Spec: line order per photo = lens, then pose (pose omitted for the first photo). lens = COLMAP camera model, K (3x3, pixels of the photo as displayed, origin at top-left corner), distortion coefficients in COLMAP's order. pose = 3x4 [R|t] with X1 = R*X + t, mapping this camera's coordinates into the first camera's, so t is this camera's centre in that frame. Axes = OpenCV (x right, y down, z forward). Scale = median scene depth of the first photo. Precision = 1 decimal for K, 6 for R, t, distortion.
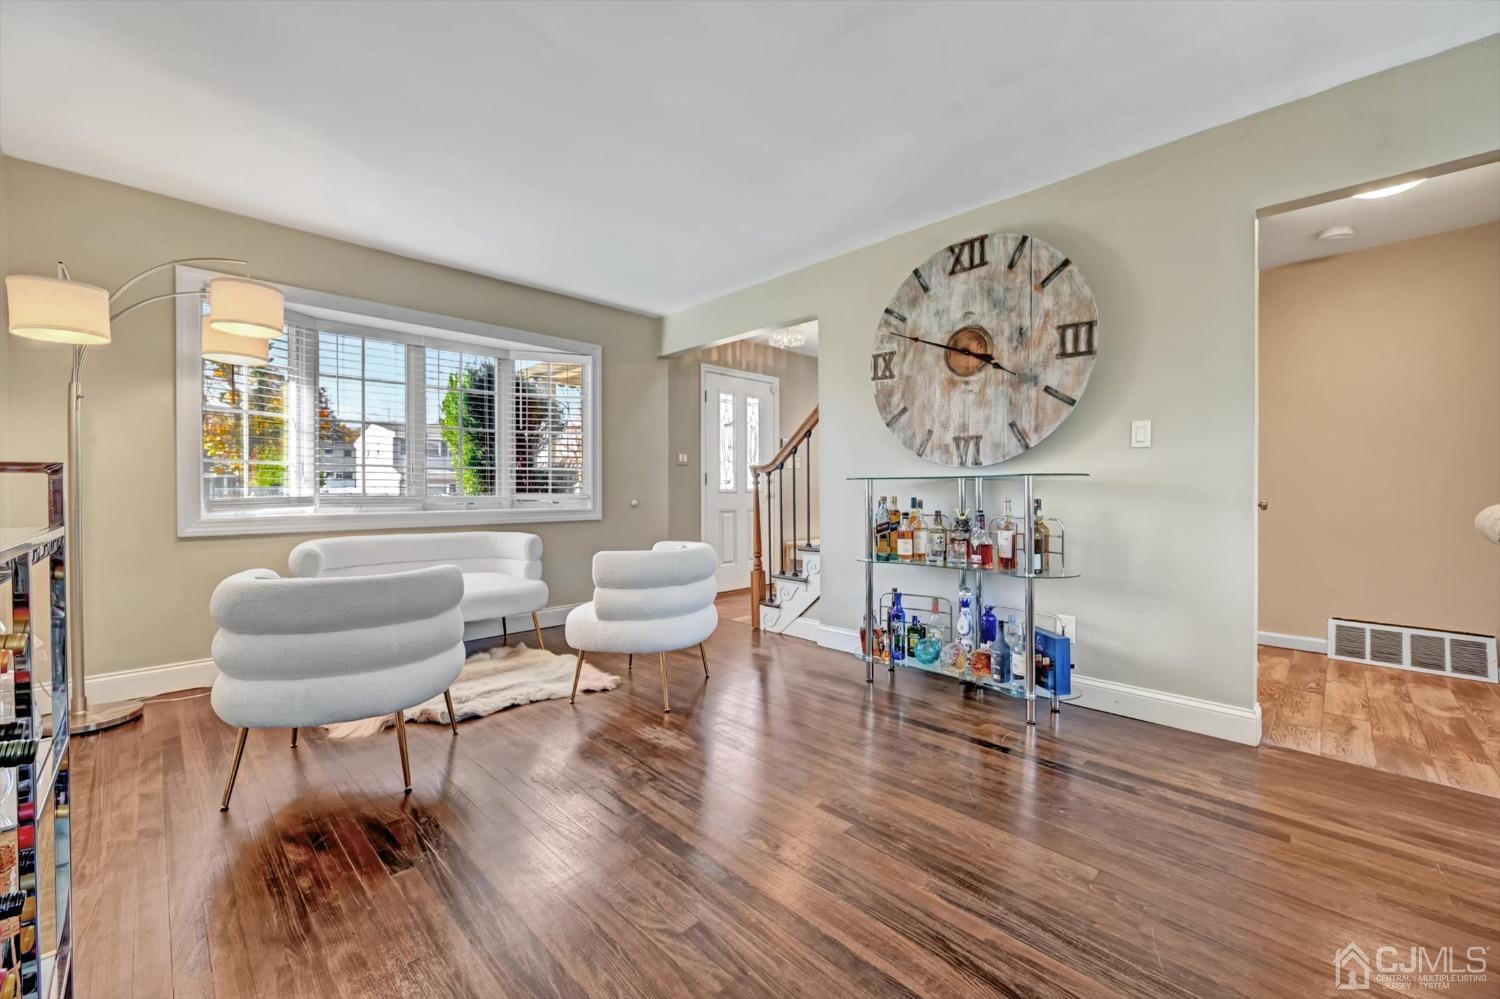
lens RADIAL K [[592.7, 0, 751.5], [0, 592.7, 495.2], [0, 0, 1]] dist [-0.001445, -0.000055]
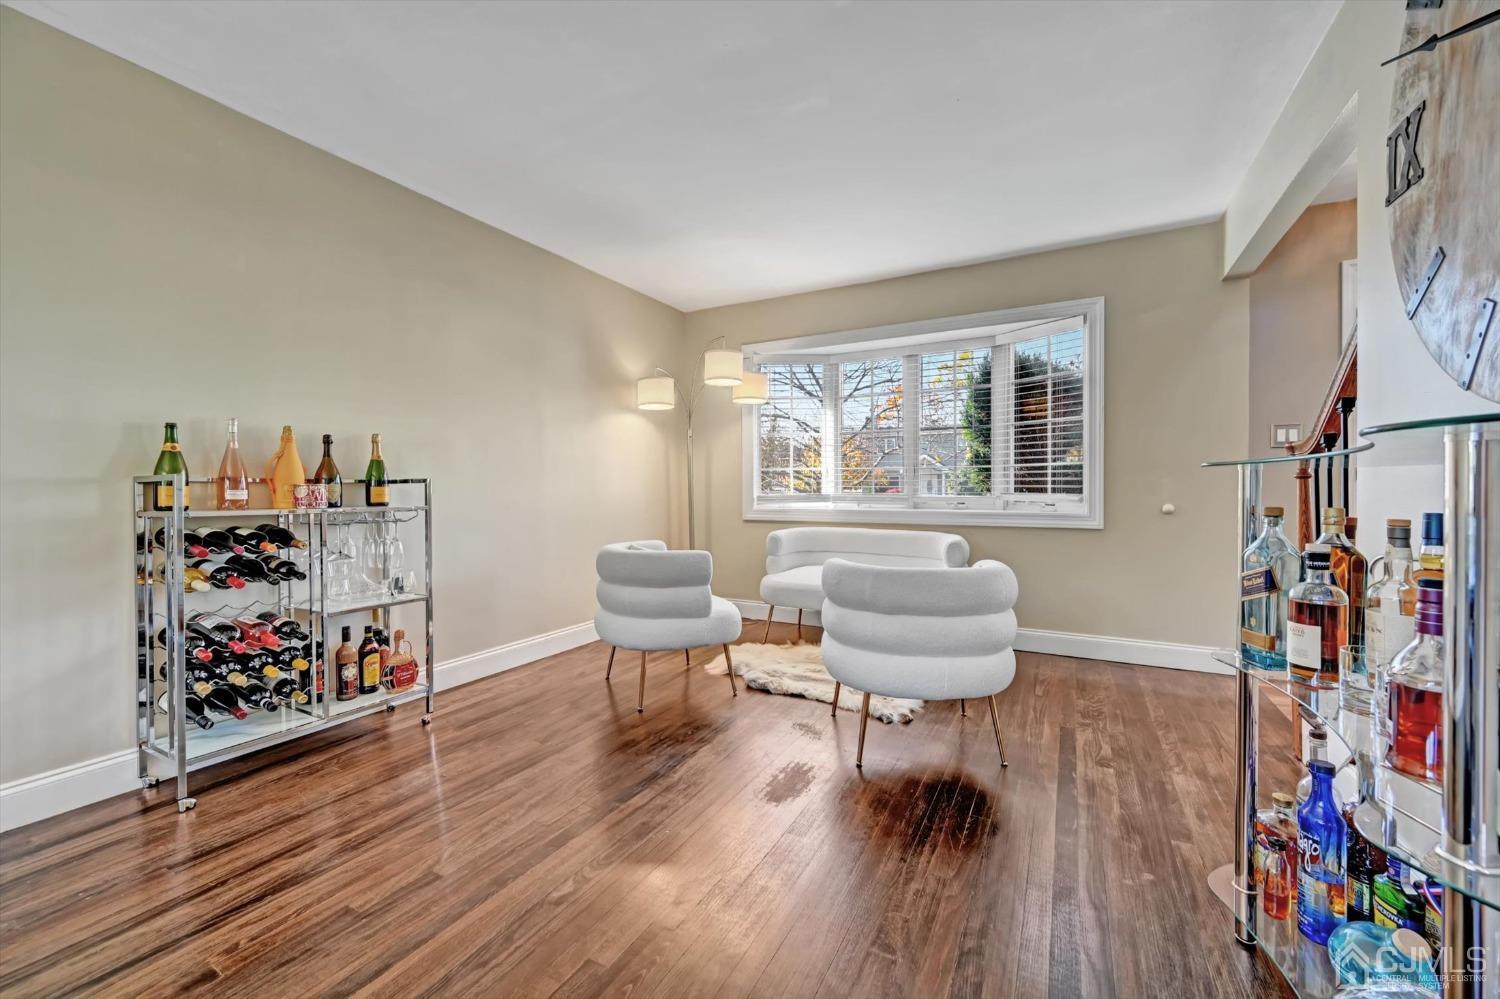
lens RADIAL K [[592.7, 0, 751.4], [0, 592.7, 497.1], [0, 0, 1]] dist [-0.001445, -0.000055]
pose [[0.281051, 0.012113, -0.959616, 0.382958], [-0.007966, 0.999915, 0.010288, -0.003533], [0.959660, 0.004752, 0.281124, 0.412996]]
